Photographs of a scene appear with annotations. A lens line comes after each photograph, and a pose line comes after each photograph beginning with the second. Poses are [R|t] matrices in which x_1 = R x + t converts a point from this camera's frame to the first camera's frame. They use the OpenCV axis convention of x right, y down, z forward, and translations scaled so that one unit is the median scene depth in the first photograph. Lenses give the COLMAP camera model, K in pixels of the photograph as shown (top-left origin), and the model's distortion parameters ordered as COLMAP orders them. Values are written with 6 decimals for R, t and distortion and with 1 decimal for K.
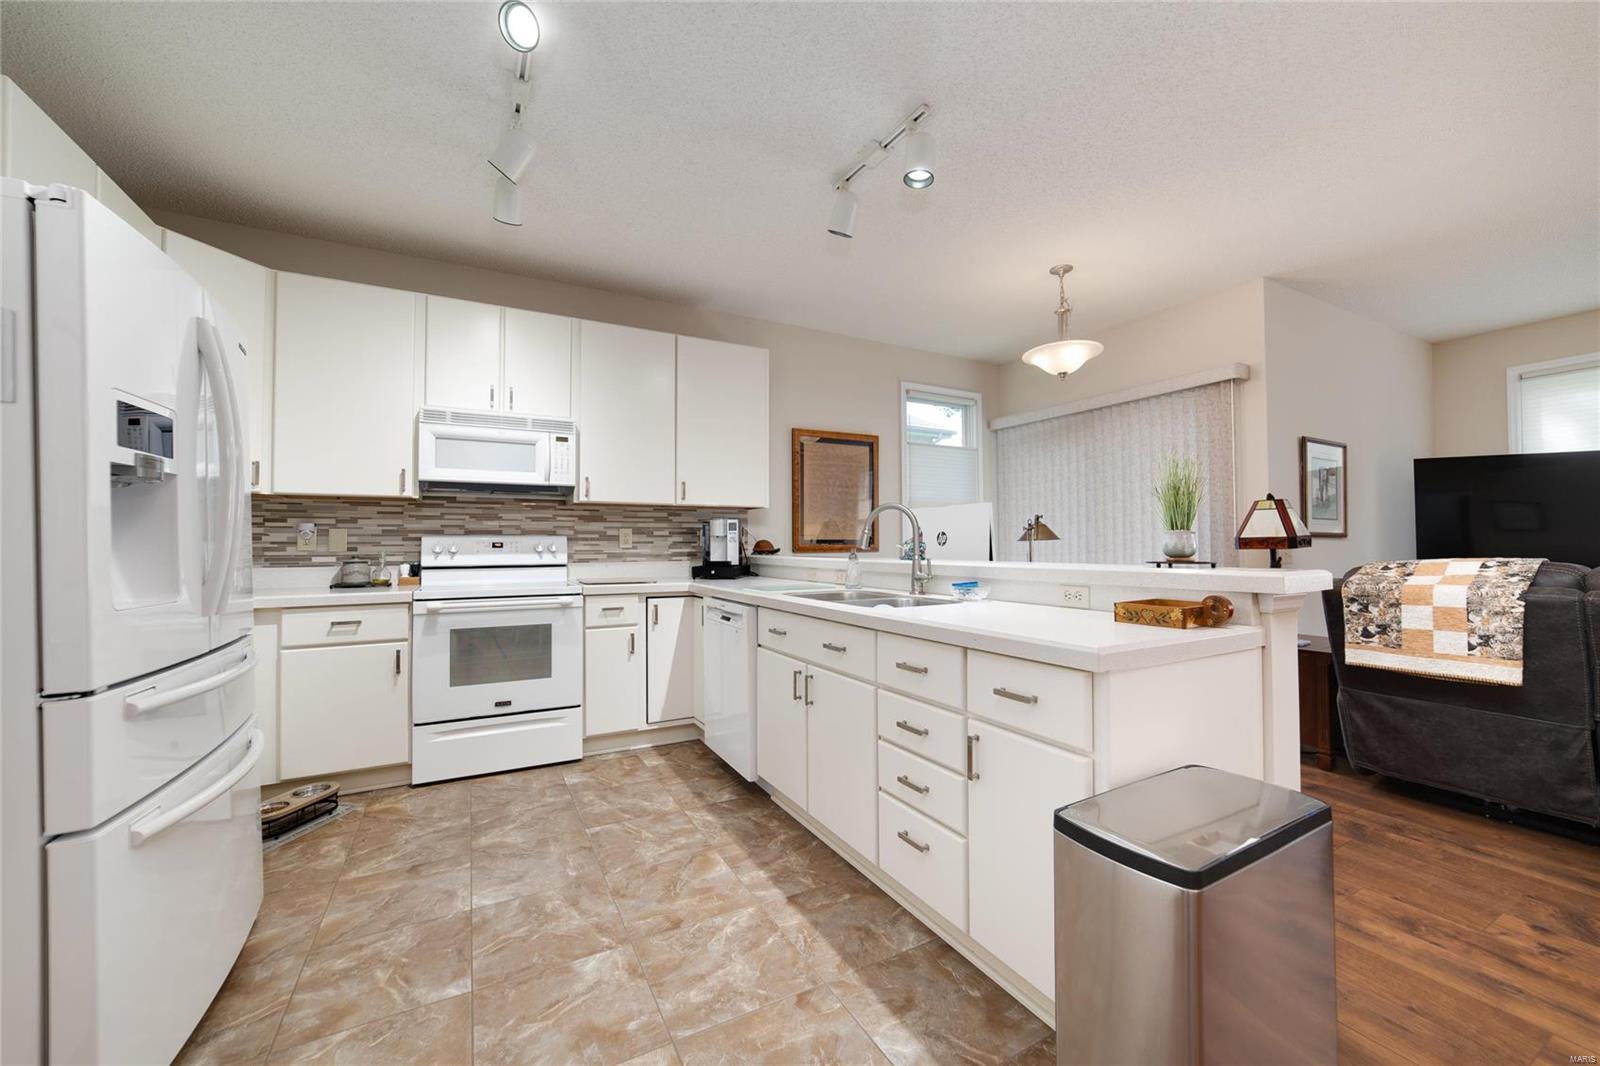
lens RADIAL K [[625.1, 0, 816.4], [0, 625.1, 528.0], [0, 0, 1]] dist [-0.020945, 0.005779]
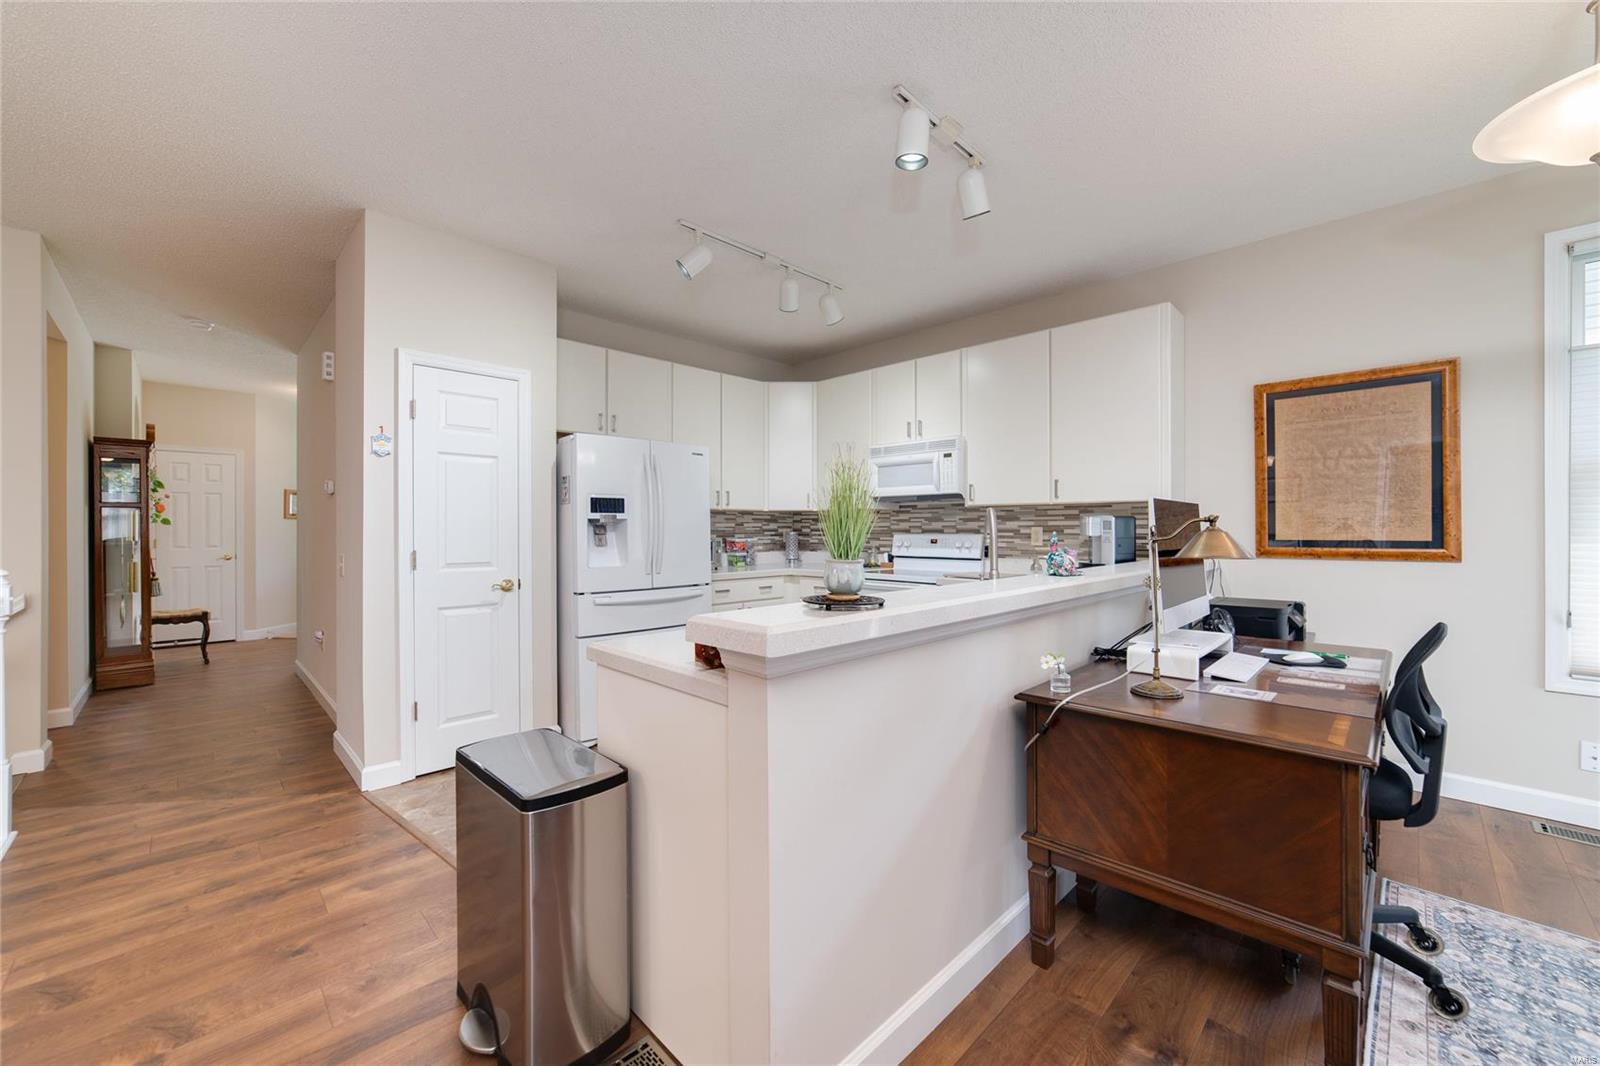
lens RADIAL K [[625.1, 0, 806.4], [0, 625.1, 526.9], [0, 0, 1]] dist [-0.020945, 0.005779]
pose [[0.278371, 0.000883, -0.960473, 0.702006], [0.025286, 0.999646, 0.008248, -0.021068], [0.960141, -0.026583, 0.278250, 0.405028]]
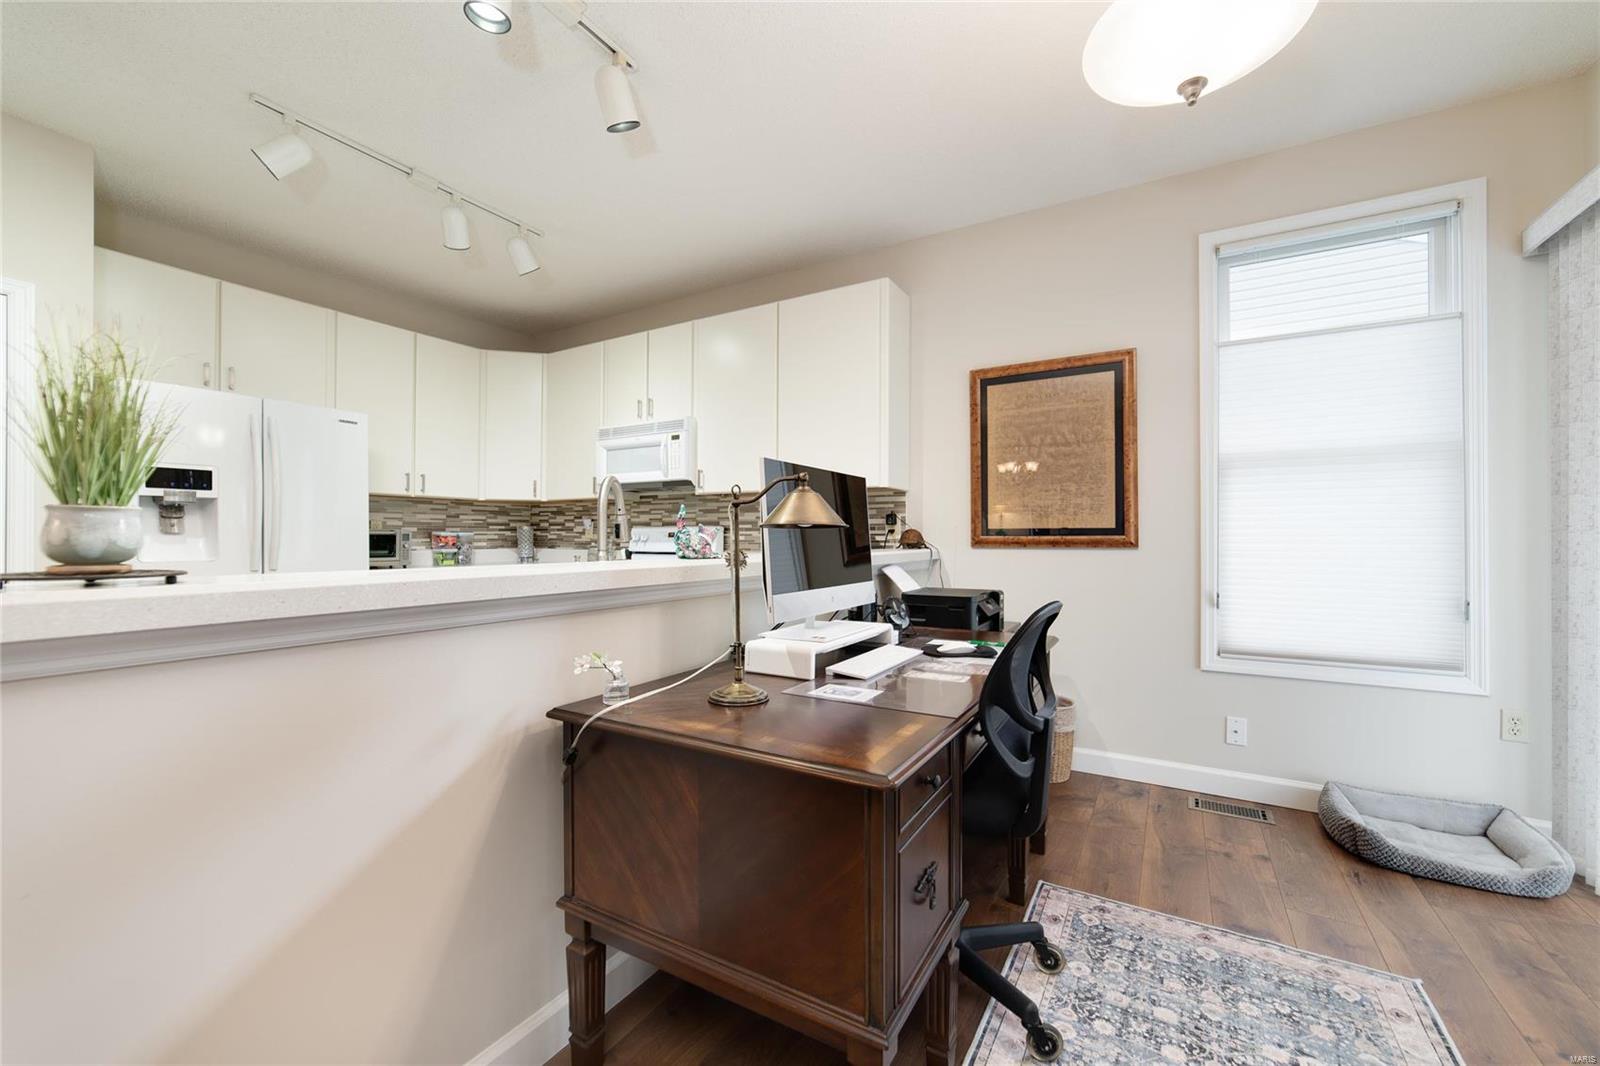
lens RADIAL K [[625.1, 0, 805.4], [0, 625.1, 531.3], [0, 0, 1]] dist [-0.020945, 0.005779]
pose [[0.502642, -0.002930, -0.864489, 0.660788], [0.019478, 0.999779, 0.007936, 0.017576], [0.864275, -0.020828, 0.502588, 0.665113]]
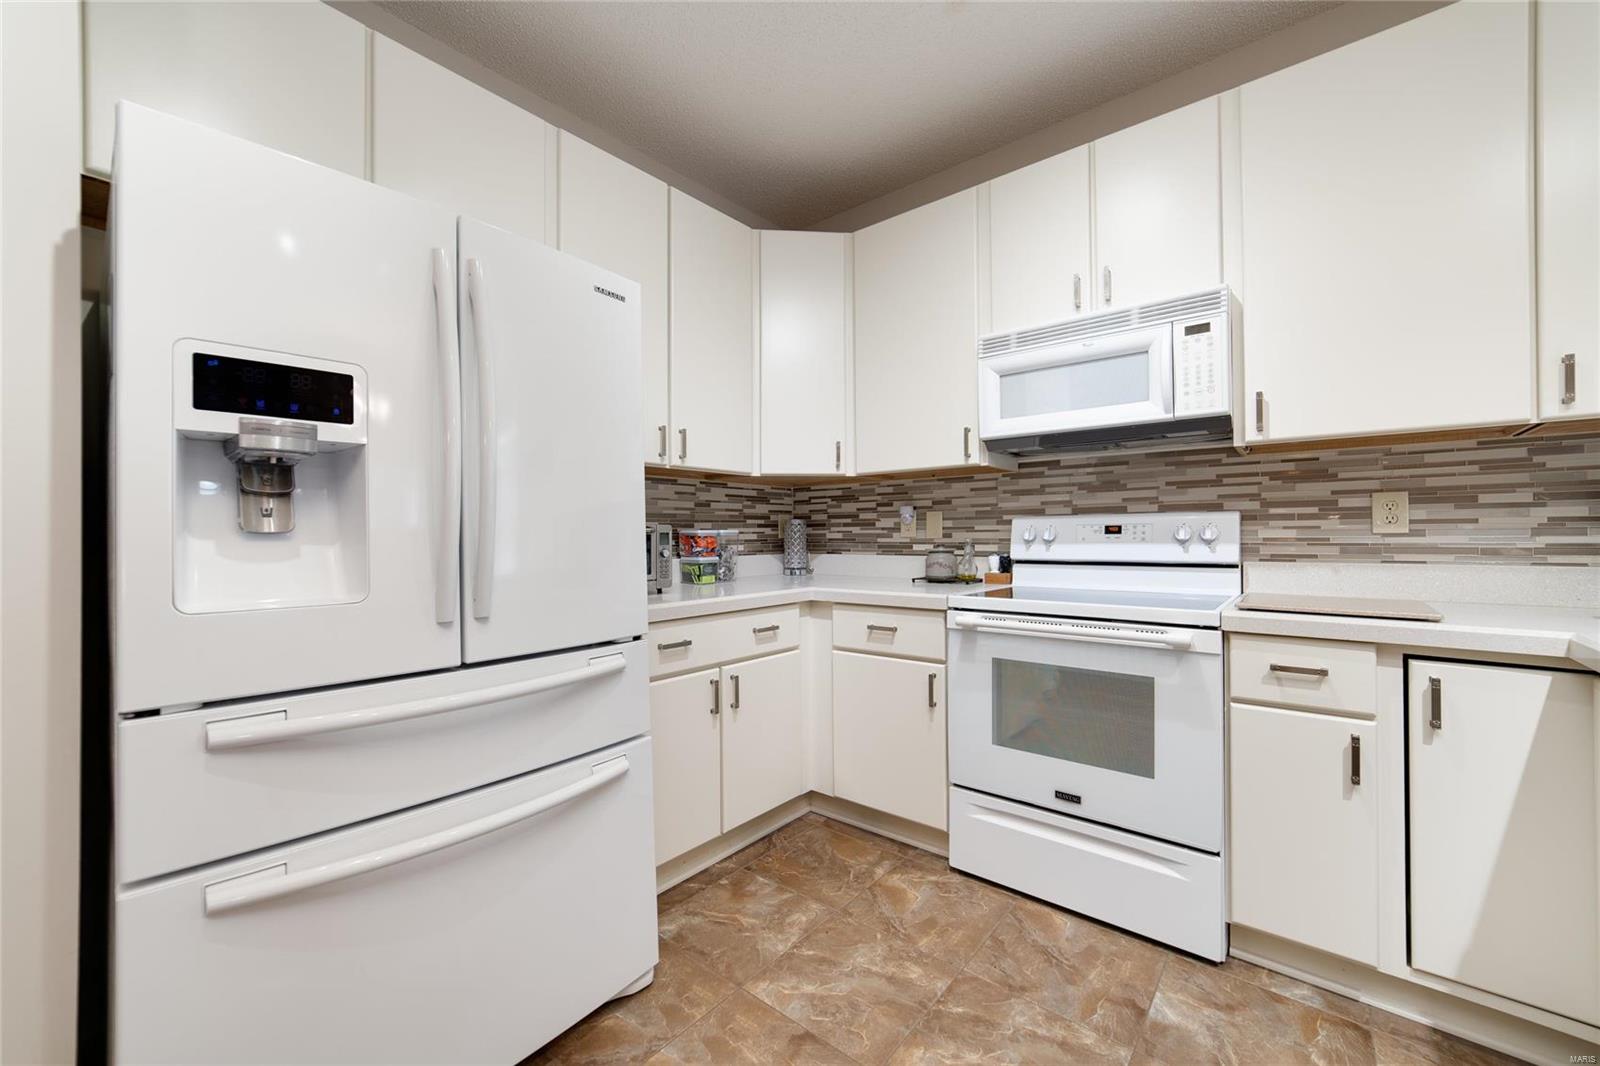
lens RADIAL K [[625.1, 0, 792.4], [0, 625.1, 531.9], [0, 0, 1]] dist [-0.020945, 0.005779]
pose [[0.348326, -0.003568, -0.937367, -0.036644], [0.031392, 0.999476, 0.007861, 0.015601], [0.936848, -0.032164, 0.348256, 0.502445]]
